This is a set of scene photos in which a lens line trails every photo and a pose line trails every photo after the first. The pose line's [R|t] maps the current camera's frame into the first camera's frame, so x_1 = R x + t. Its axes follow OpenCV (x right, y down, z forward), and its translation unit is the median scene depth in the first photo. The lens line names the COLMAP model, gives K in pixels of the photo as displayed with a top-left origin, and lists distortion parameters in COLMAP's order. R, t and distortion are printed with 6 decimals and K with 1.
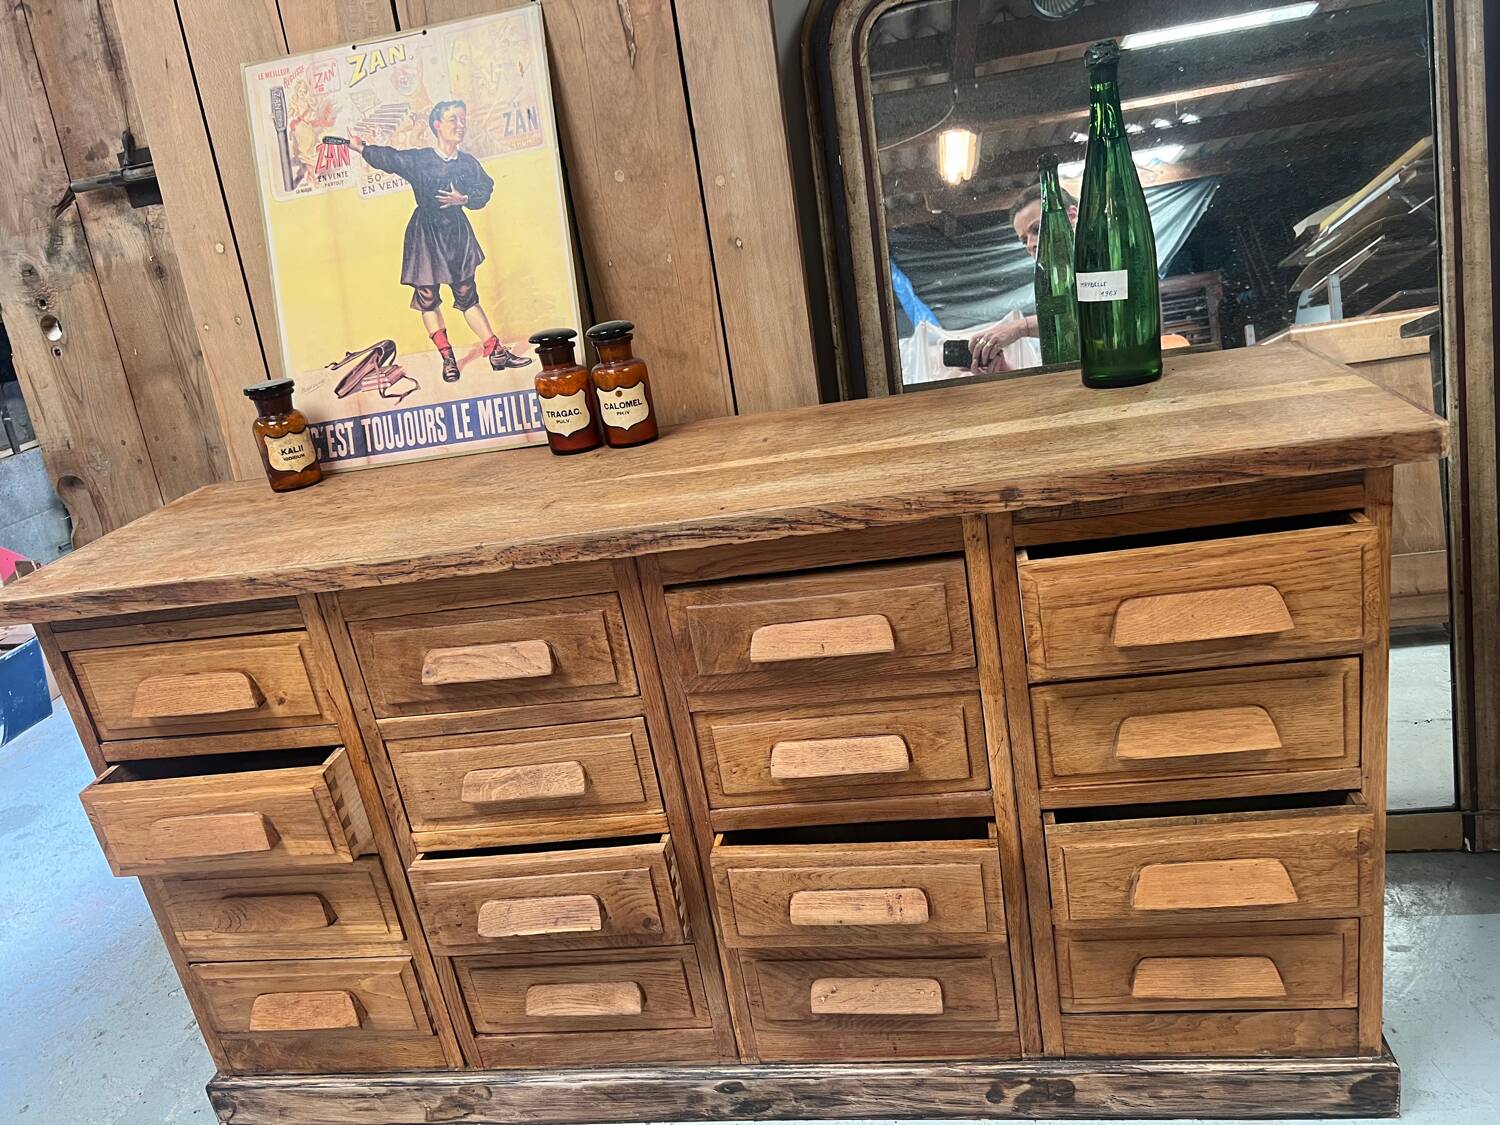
lens RADIAL K [[1156.6, 0, 745.2], [0, 1156.6, 568.7], [0, 0, 1]] dist [0.047798, -0.049466]
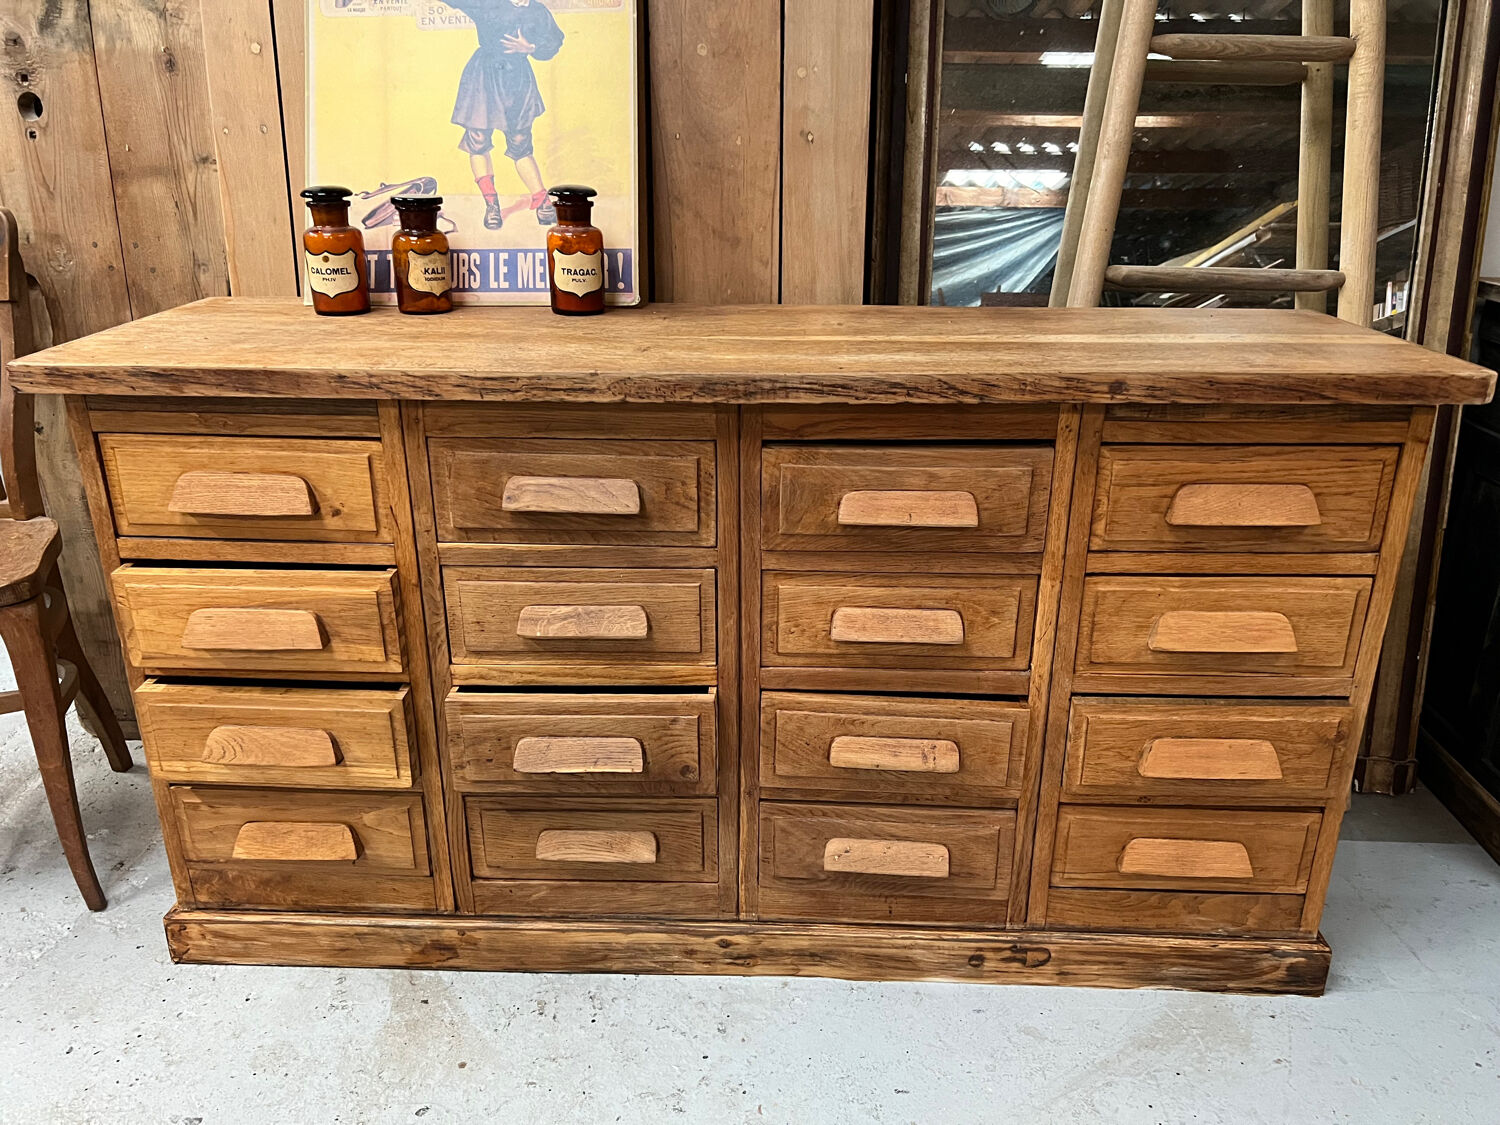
lens RADIAL K [[1154.5, 0, 756.1], [0, 1154.5, 574.3], [0, 0, 1]] dist [0.064572, -0.082597]
pose [[0.978018, 0.116235, 0.173119, -0.217808], [-0.120555, 0.992599, 0.014611, 0.108020], [-0.170139, -0.035160, 0.984793, -0.014432]]
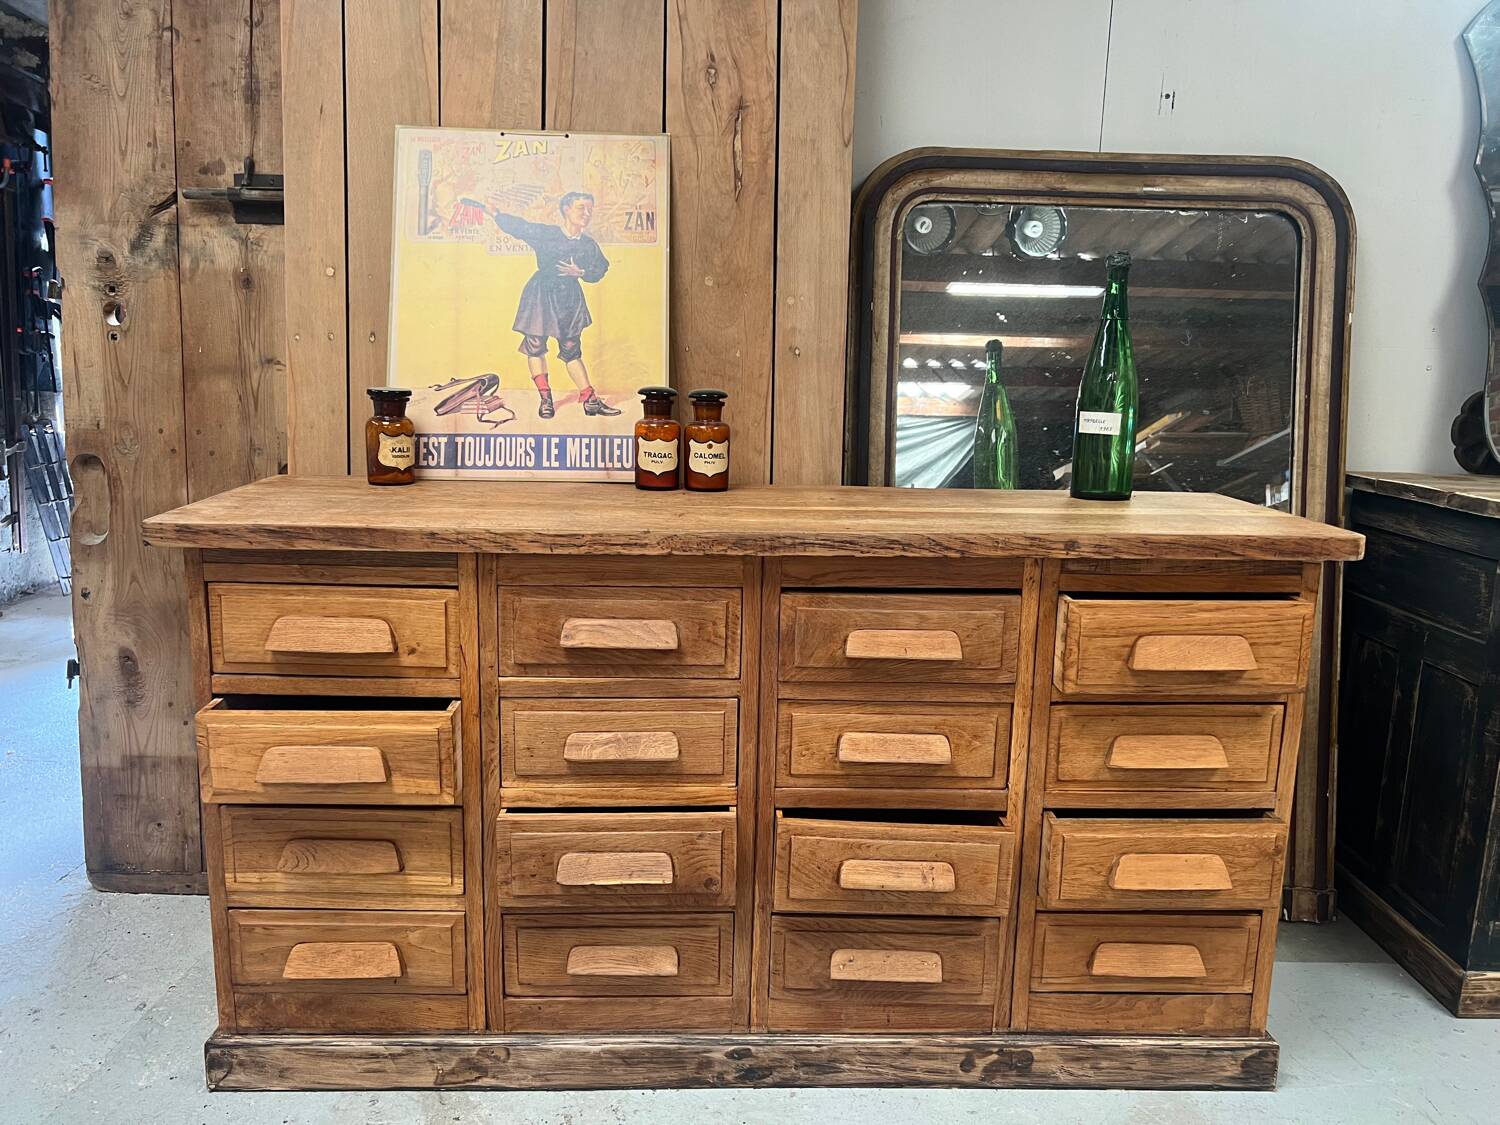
lens RADIAL K [[1161.6, 0, 748.2], [0, 1161.6, 563.3], [0, 0, 1]] dist [0.063514, -0.077795]
pose [[0.964825, 0.150195, 0.215764, -0.340530], [-0.113558, 0.978315, -0.173219, 0.188248], [-0.237101, 0.142624, 0.960959, -0.167696]]
